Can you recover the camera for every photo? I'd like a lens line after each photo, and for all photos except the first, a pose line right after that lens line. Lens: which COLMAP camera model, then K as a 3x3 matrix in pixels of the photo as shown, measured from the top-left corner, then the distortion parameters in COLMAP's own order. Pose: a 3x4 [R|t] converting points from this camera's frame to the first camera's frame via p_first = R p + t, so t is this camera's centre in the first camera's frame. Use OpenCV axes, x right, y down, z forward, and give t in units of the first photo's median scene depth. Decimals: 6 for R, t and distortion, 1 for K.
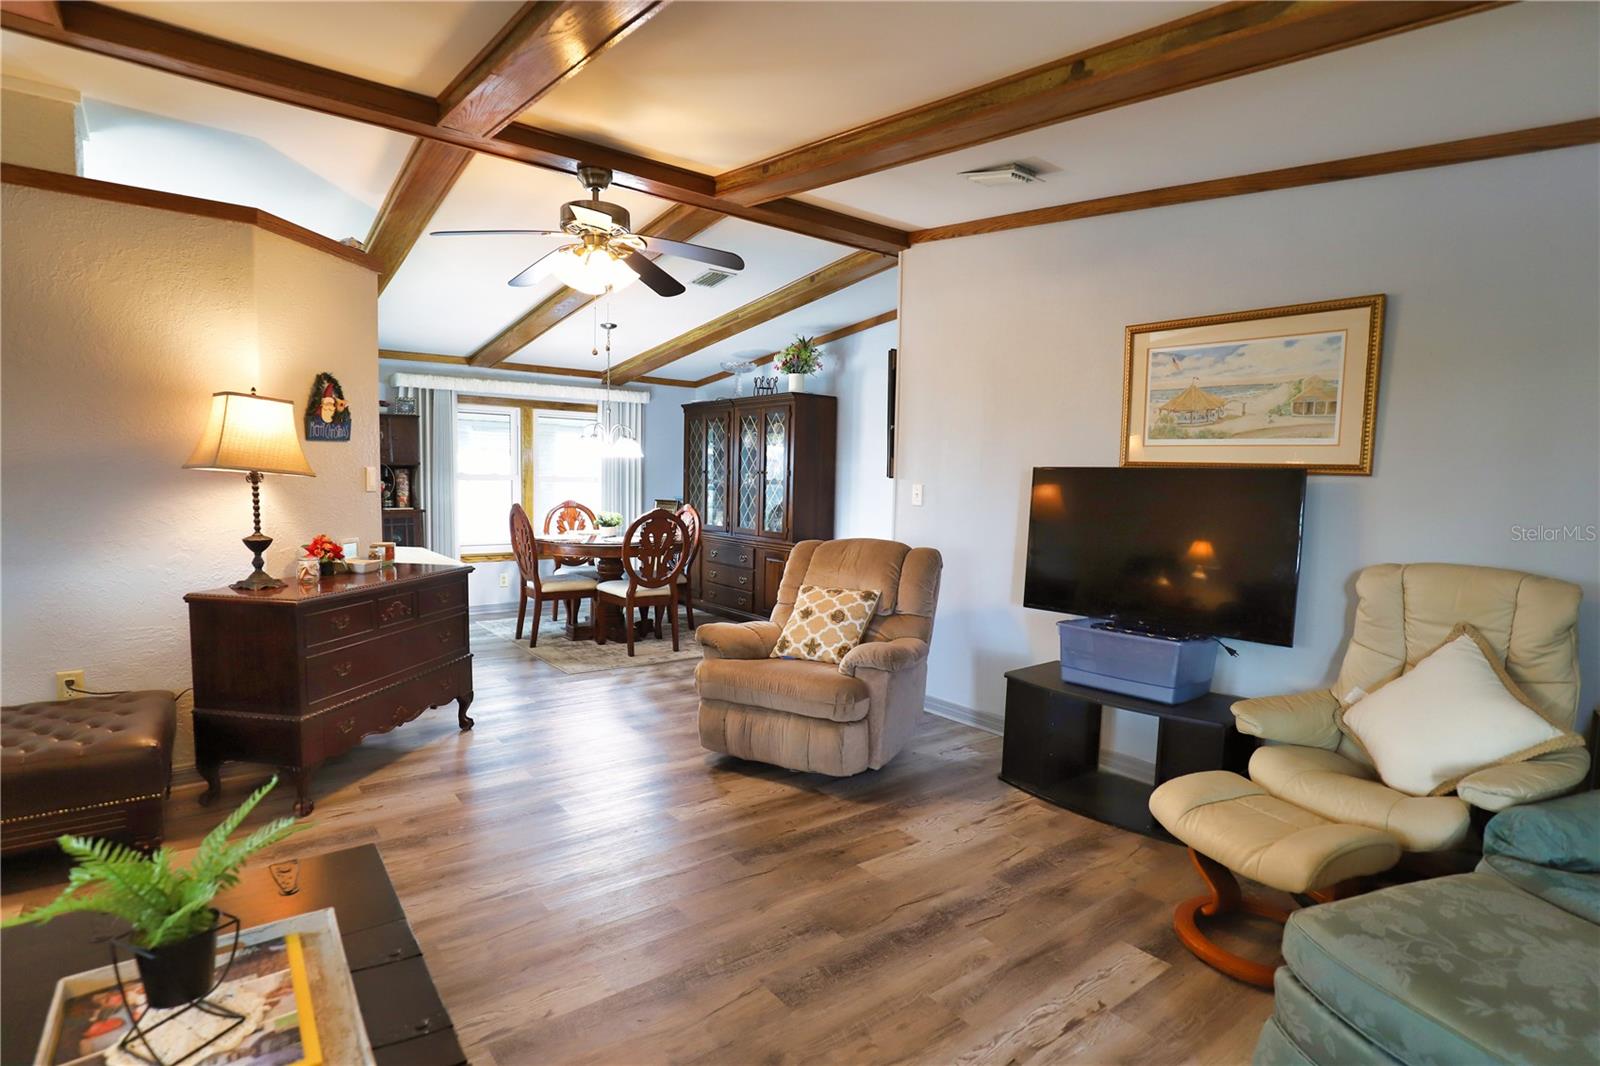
lens RADIAL K [[785.6, 0, 804.4], [0, 785.6, 545.0], [0, 0, 1]] dist [-0.028036, -0.000179]
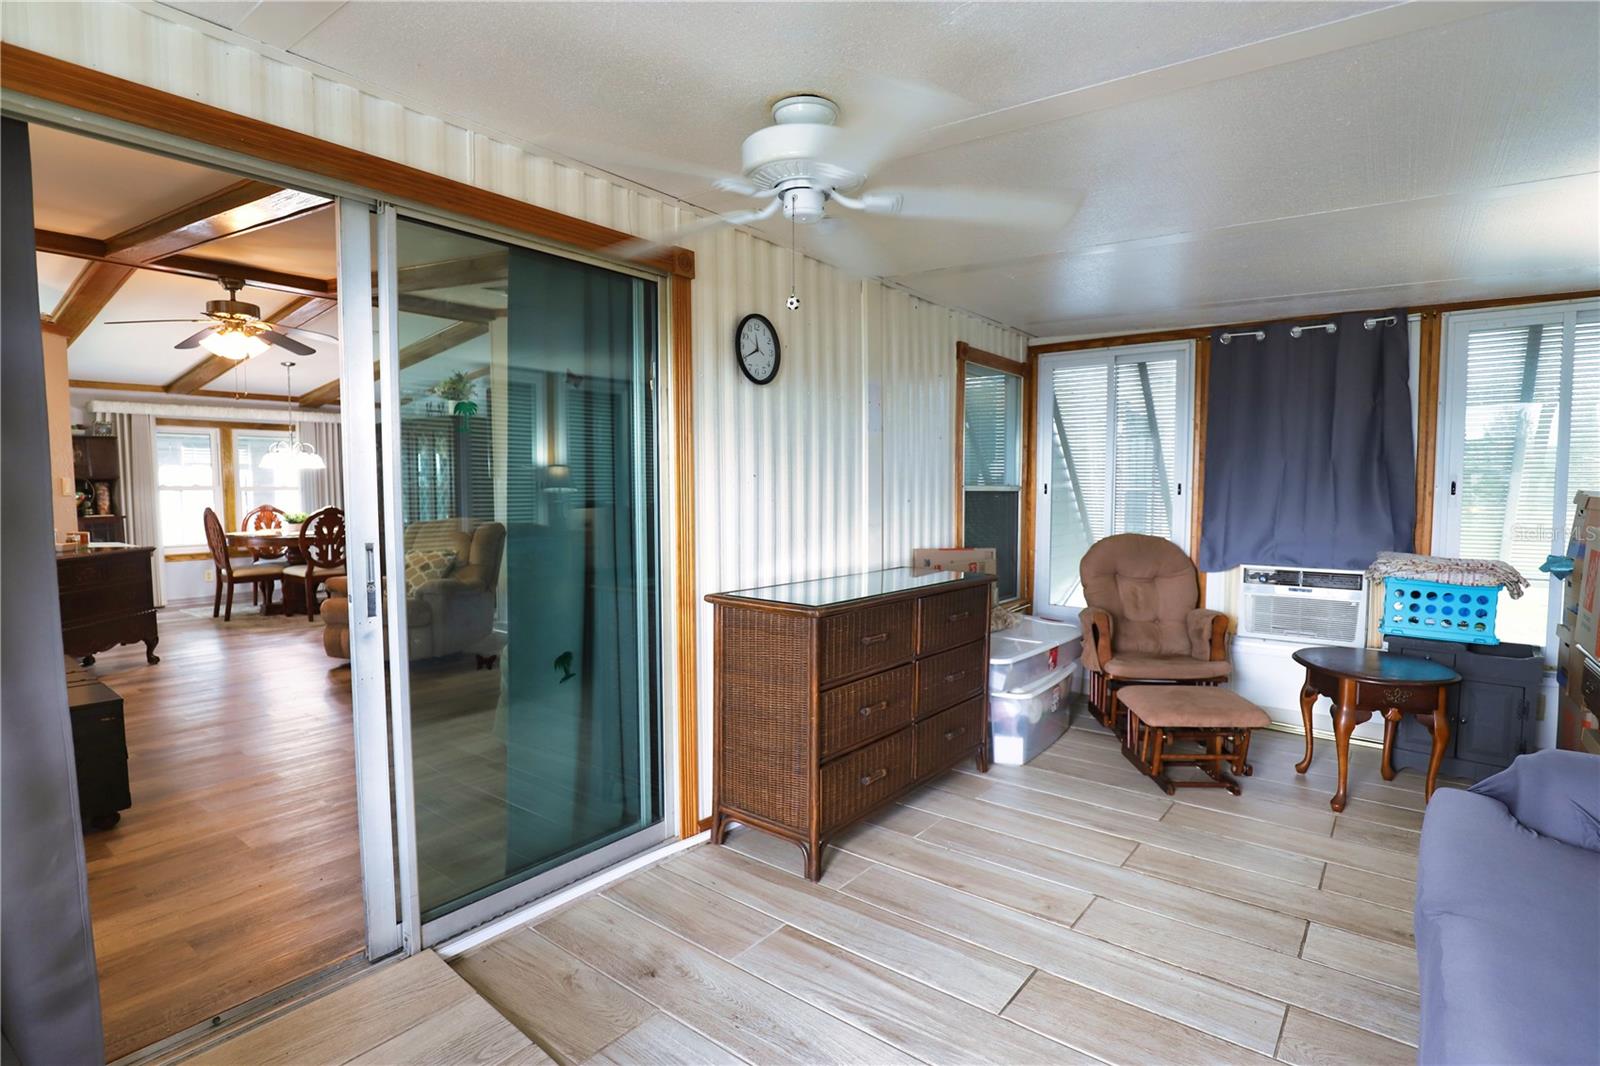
lens RADIAL K [[793.0, 0, 805.5], [0, 793.0, 540.1], [0, 0, 1]] dist [-0.030792, 0.008124]
pose [[0.970023, -0.042576, 0.239254, 0.242979], [0.046419, 0.998867, -0.010448, 0.054135], [-0.238538, 0.021241, 0.970901, -0.412732]]
